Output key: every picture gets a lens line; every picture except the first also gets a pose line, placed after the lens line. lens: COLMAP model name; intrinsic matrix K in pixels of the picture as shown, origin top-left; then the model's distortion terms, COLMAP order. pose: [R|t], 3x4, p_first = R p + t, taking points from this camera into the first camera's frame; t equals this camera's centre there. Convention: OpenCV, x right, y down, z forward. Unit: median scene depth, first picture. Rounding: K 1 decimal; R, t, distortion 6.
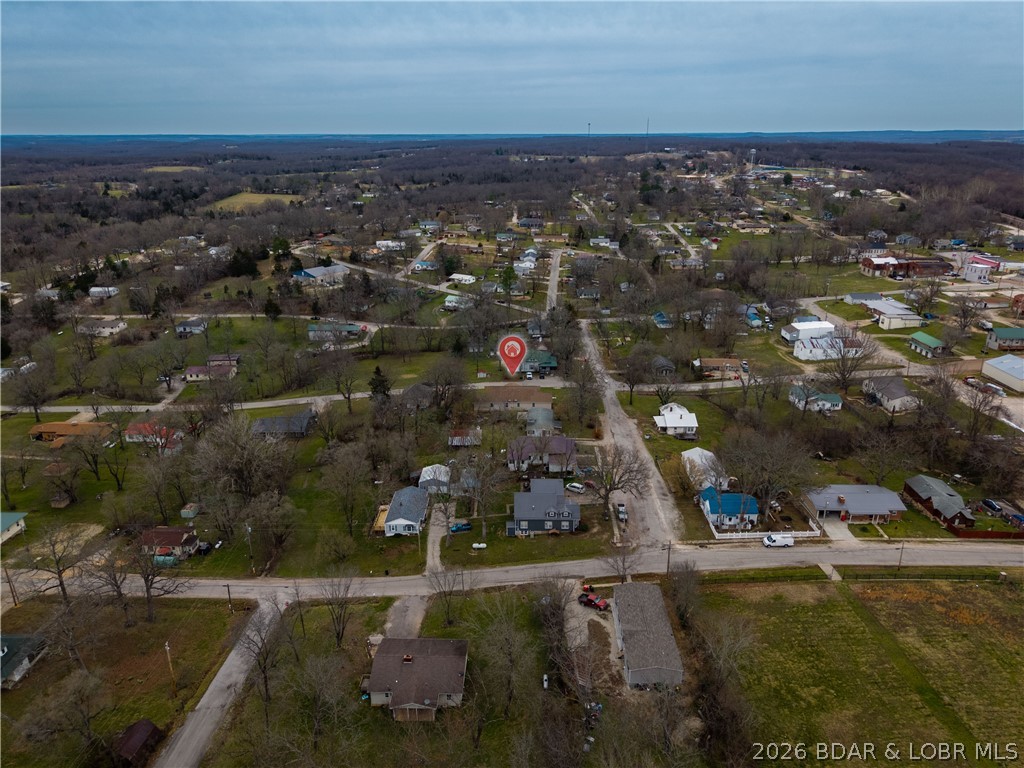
lens RADIAL K [[682.3, 0, 509.9], [0, 682.3, 386.6], [0, 0, 1]] dist [0.016119, -0.015428]
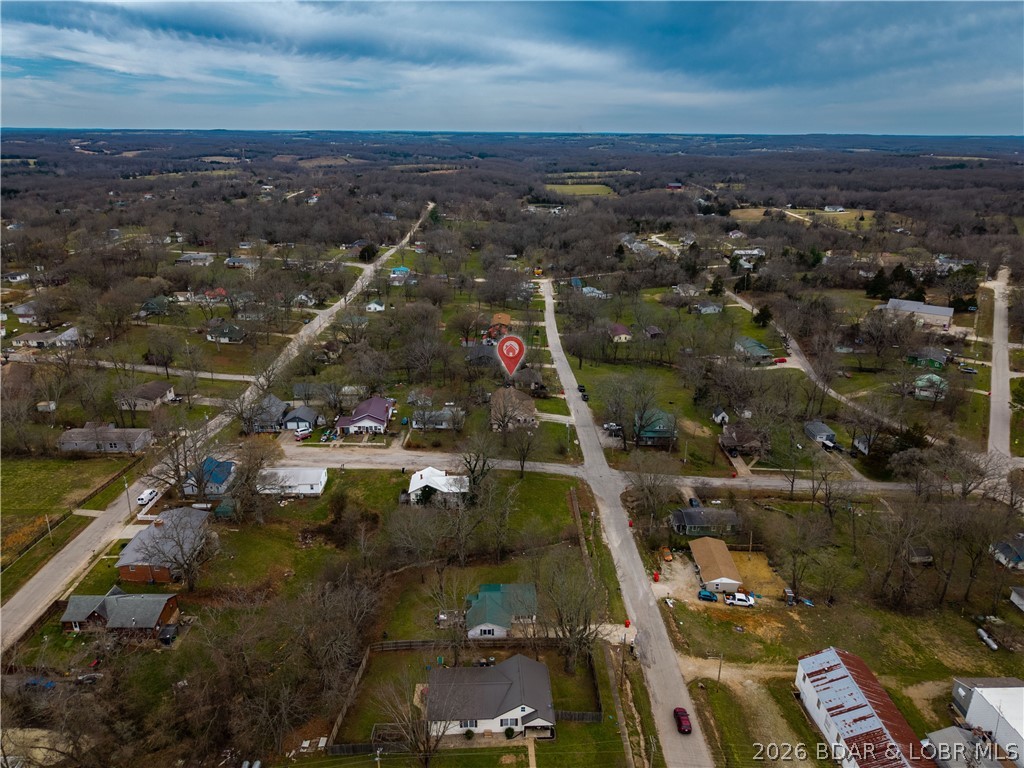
lens RADIAL K [[682.3, 0, 509.9], [0, 682.3, 386.6], [0, 0, 1]] dist [0.016119, -0.015428]
pose [[0.028005, 0.353771, -0.934913, 1.254285], [-0.355034, 0.877820, 0.321532, -0.451895], [0.934434, 0.322922, 0.150184, 1.197785]]
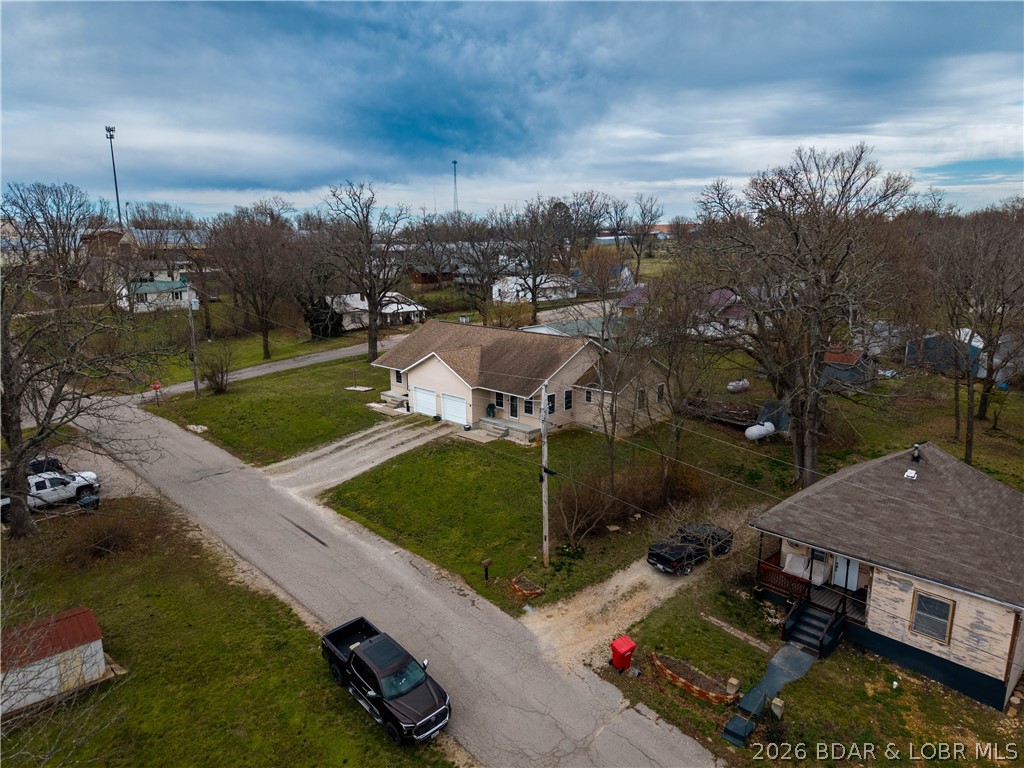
lens RADIAL K [[689.0, 0, 512.0], [0, 689.0, 384.0], [0, 0, 1]] dist [0.001011, -0.003203]
pose [[-0.702807, -0.143174, 0.696823, -0.247067], [0.254337, 0.864222, 0.434090, -0.127831], [-0.664360, 0.482309, -0.570967, 1.619895]]
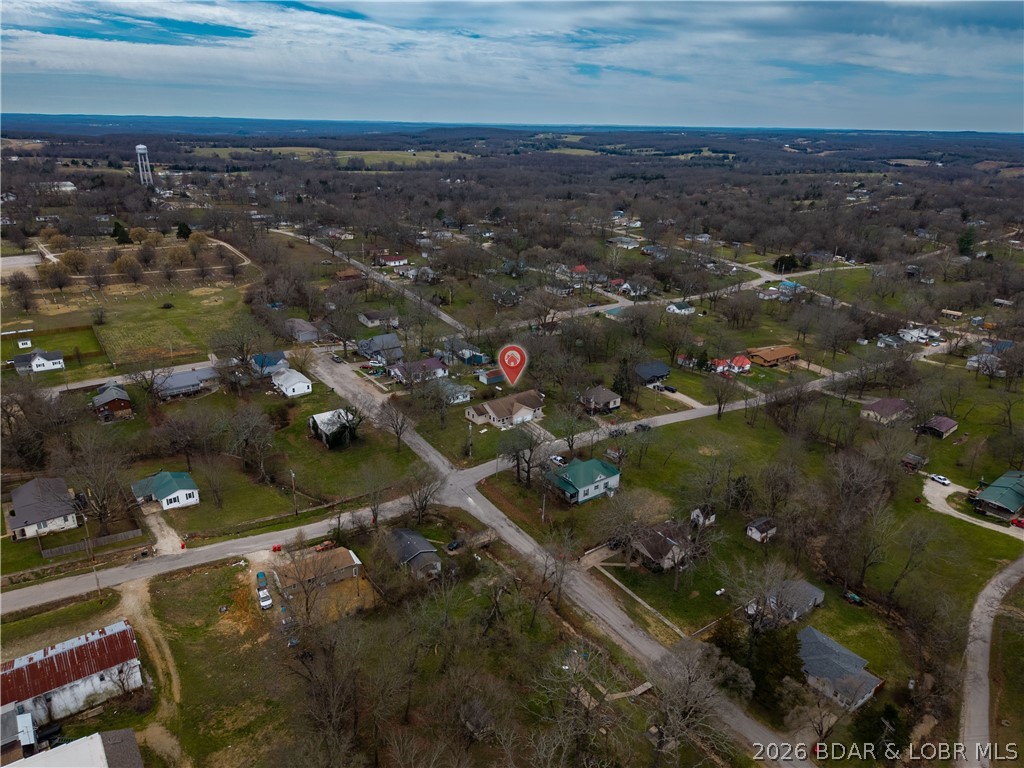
lens RADIAL K [[682.3, 0, 509.9], [0, 682.3, 386.6], [0, 0, 1]] dist [0.016119, -0.015428]
pose [[-0.800442, 0.206570, -0.562691, 0.746782], [-0.222935, 0.768803, 0.599367, -0.809789], [0.556411, 0.605203, -0.569331, 2.152175]]
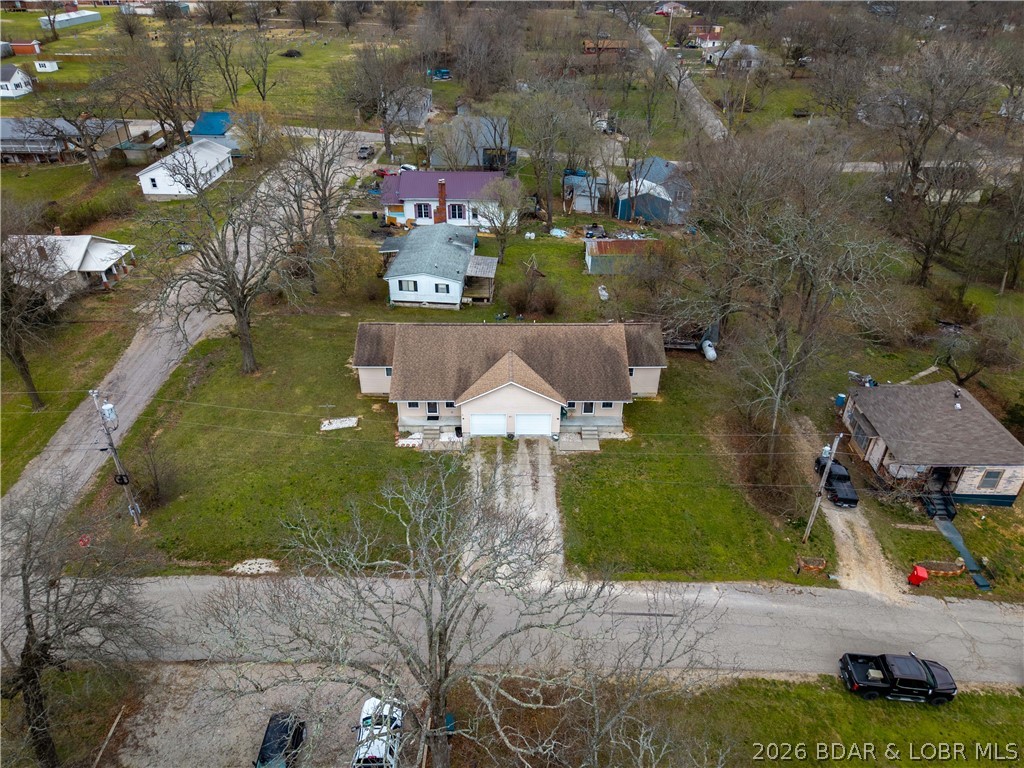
lens RADIAL K [[682.3, 0, 509.9], [0, 682.3, 386.6], [0, 0, 1]] dist [0.016119, -0.015428]
pose [[-0.999976, -0.003501, -0.006010, 0.007368], [-0.006900, 0.608351, 0.793638, -0.258284], [0.000878, 0.793661, -0.608360, 1.646218]]
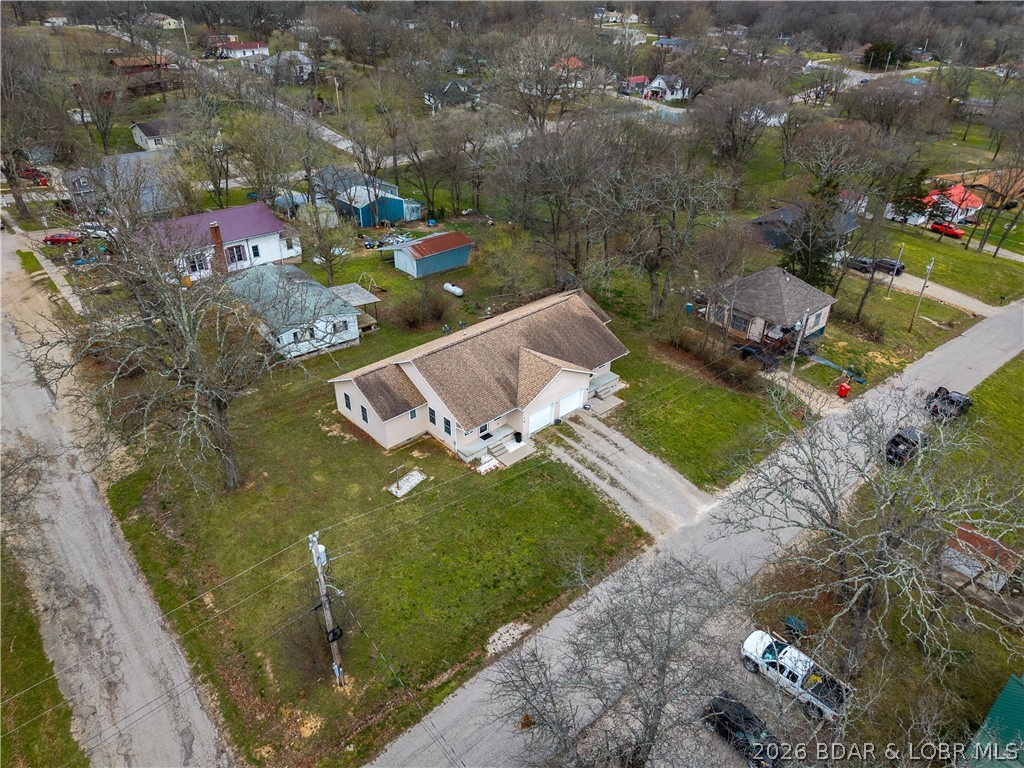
lens RADIAL K [[682.3, 0, 509.9], [0, 682.3, 386.6], [0, 0, 1]] dist [0.016119, -0.015428]
pose [[-0.741696, 0.346927, -0.574046, 0.217255], [-0.238973, 0.663000, 0.709452, -0.233631], [0.626721, 0.663379, -0.408839, 1.579003]]
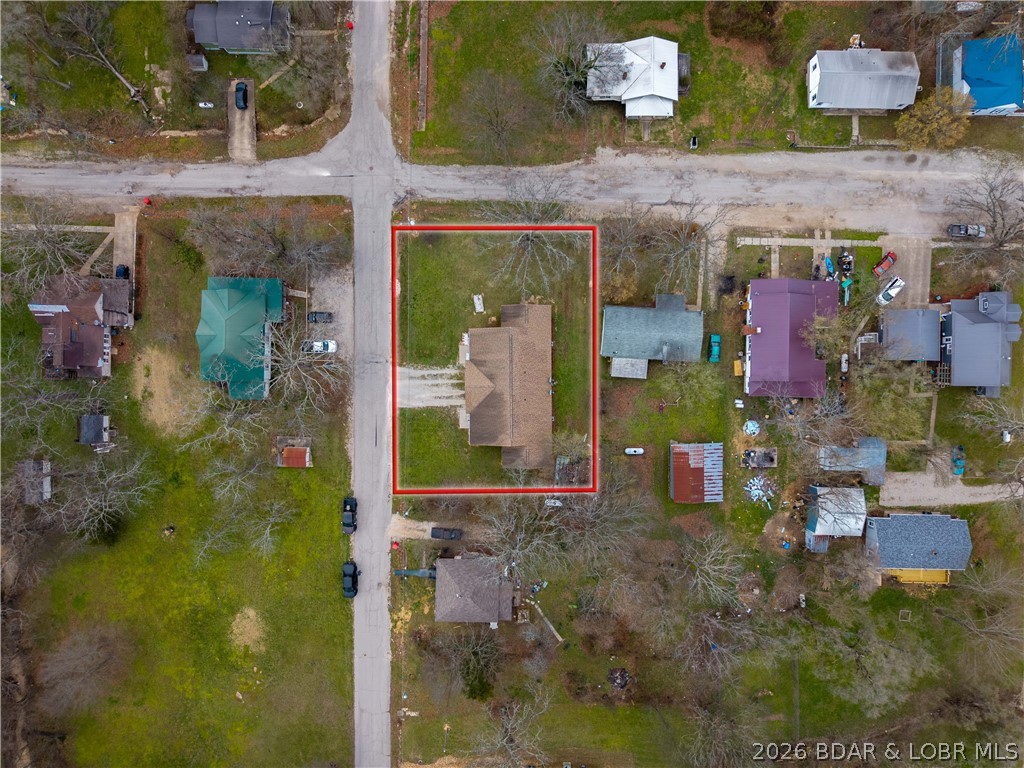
lens RADIAL K [[689.0, 0, 512.0], [0, 689.0, 384.0], [0, 0, 1]] dist [0.001011, -0.003203]
pose [[0.001550, -0.999987, 0.004810, 0.004493], [0.337796, 0.005051, 0.941206, -0.624848], [-0.941218, 0.000166, 0.337799, 1.184442]]
